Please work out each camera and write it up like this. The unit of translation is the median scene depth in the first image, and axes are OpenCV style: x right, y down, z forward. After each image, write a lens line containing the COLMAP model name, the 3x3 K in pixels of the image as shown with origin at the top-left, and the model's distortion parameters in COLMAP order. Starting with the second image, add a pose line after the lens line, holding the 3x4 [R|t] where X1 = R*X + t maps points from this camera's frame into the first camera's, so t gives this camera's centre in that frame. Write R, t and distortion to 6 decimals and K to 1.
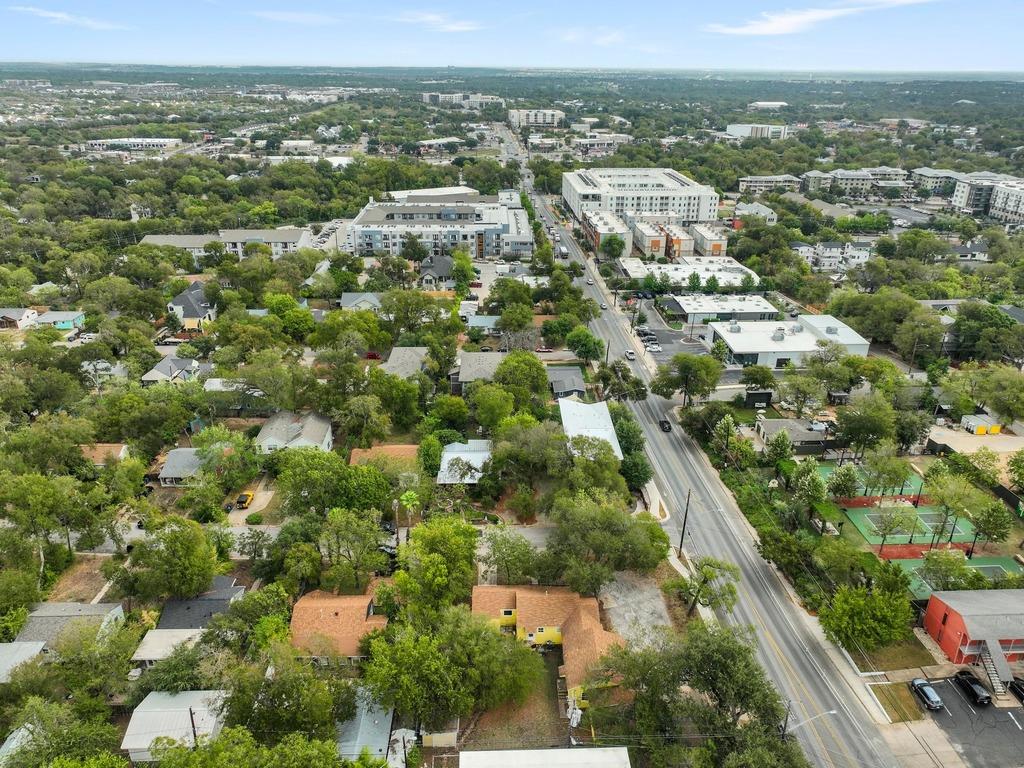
lens RADIAL K [[706.4, 0, 511.9], [0, 706.4, 384.3], [0, 0, 1]] dist [0.001264, 0.008819]
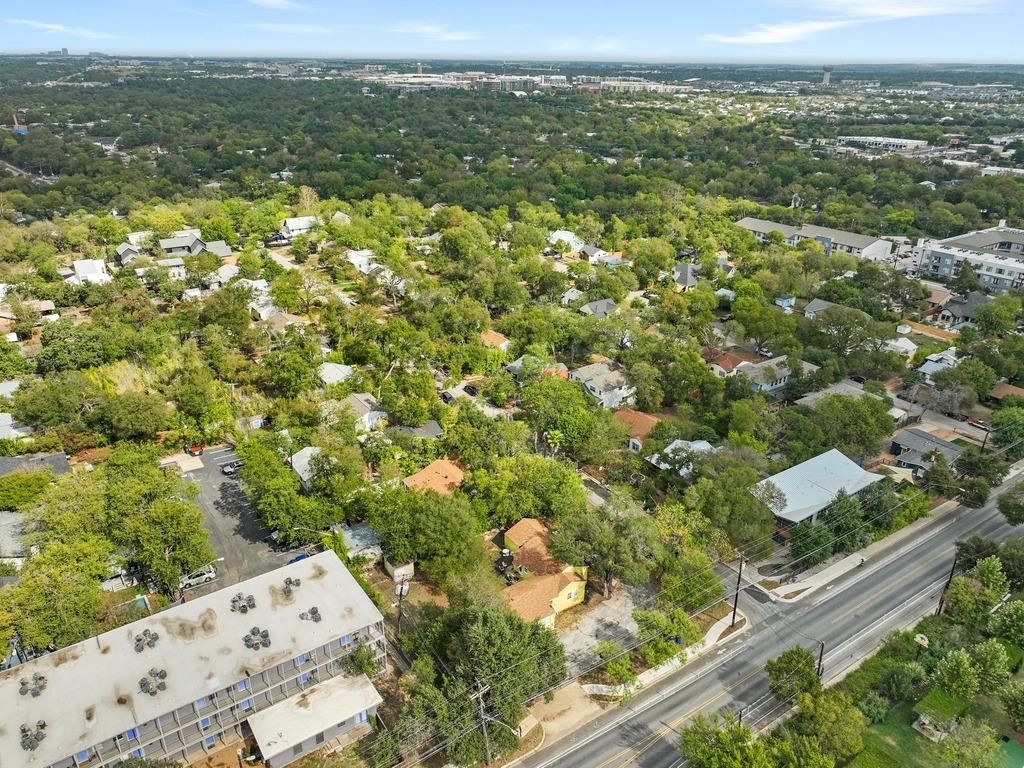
lens RADIAL K [[706.4, 0, 514.2], [0, 706.4, 383.3], [0, 0, 1]] dist [0.001264, 0.008819]
pose [[0.533246, 0.339866, -0.774687, 0.265081], [-0.341426, 0.924316, 0.170494, -0.036292], [0.774000, 0.173583, 0.608927, 0.084058]]
